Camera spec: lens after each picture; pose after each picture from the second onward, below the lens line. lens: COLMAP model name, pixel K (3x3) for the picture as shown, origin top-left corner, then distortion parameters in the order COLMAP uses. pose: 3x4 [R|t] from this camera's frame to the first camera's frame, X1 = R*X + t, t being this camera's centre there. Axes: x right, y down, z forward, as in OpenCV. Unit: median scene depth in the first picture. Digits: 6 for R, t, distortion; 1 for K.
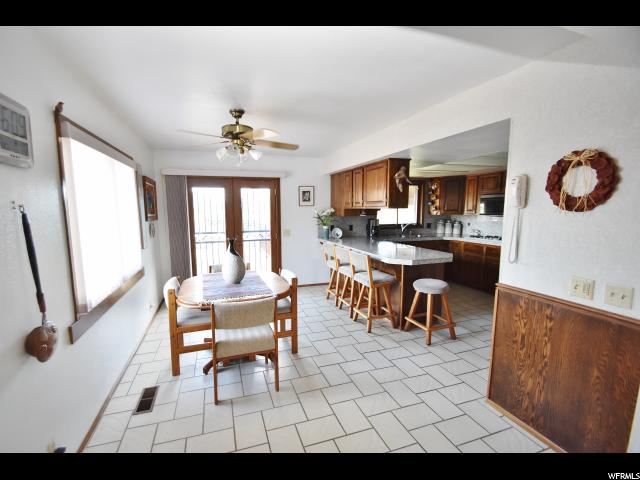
lens RADIAL K [[285.1, 0, 301.7], [0, 285.1, 238.5], [0, 0, 1]] dist [0.000894, 0.000029]
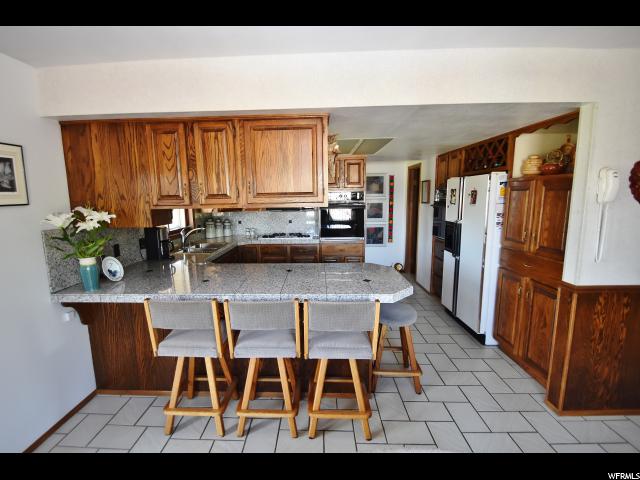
lens RADIAL K [[302.0, 0, 309.0], [0, 302.0, 241.7], [0, 0, 1]] dist [-0.012185, -0.000836]
pose [[0.333282, -0.139219, 0.932492, -0.199647], [0.114151, 0.987721, 0.106666, -0.078836], [-0.935892, 0.070895, 0.345081, 0.632917]]
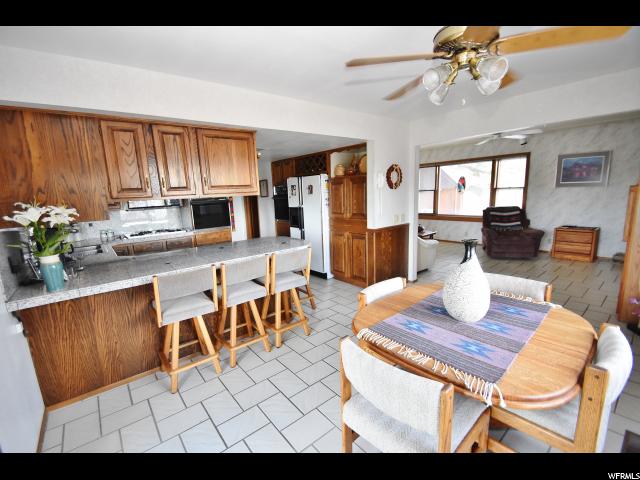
lens RADIAL K [[278.0, 0, 306.7], [0, 278.0, 241.0], [0, 0, 1]] dist [-0.020213, -0.000270]
pose [[-0.353514, -0.139606, 0.924953, -0.366716], [0.148318, 0.967927, 0.202779, -0.088593], [-0.923596, 0.208873, -0.321470, 0.872378]]
